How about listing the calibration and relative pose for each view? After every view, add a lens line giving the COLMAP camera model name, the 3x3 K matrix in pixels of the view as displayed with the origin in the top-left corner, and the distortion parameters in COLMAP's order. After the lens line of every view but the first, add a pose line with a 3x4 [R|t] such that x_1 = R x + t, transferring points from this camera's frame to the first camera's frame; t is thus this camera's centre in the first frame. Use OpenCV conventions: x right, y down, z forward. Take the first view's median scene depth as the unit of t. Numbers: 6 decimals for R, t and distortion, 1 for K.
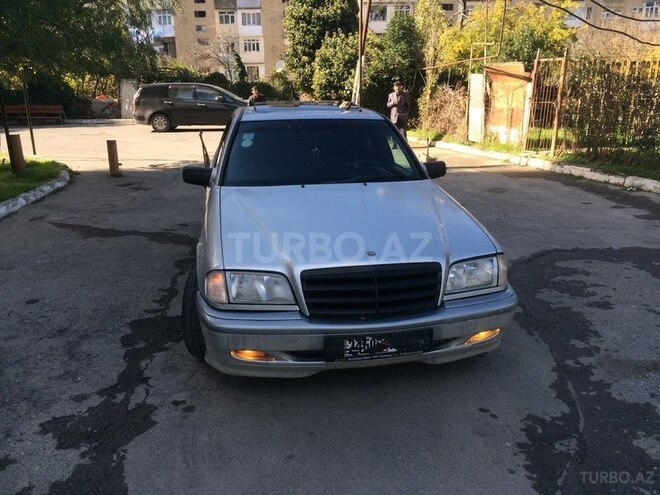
lens RADIAL K [[569.4, 0, 329.5], [0, 569.4, 250.8], [0, 0, 1]] dist [0.081048, -0.120165]
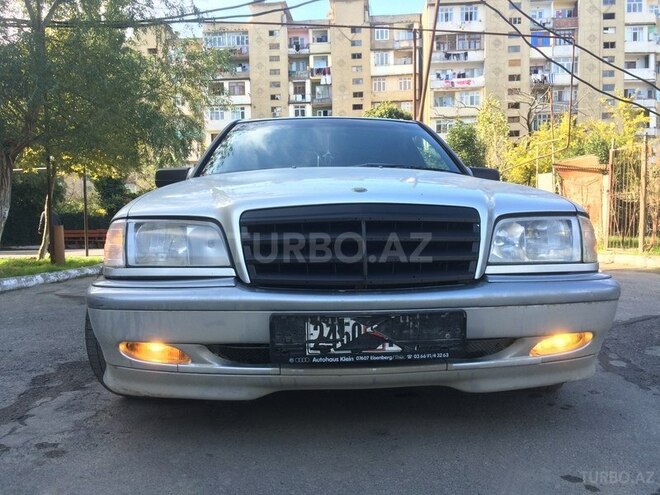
lens RADIAL K [[569.4, 0, 329.6], [0, 569.4, 249.3], [0, 0, 1]] dist [0.081048, -0.120165]
pose [[0.992279, -0.001203, -0.124017, 0.098627], [-0.029186, 0.969605, -0.242927, 0.182199], [0.120540, 0.244671, 0.962084, 0.357530]]
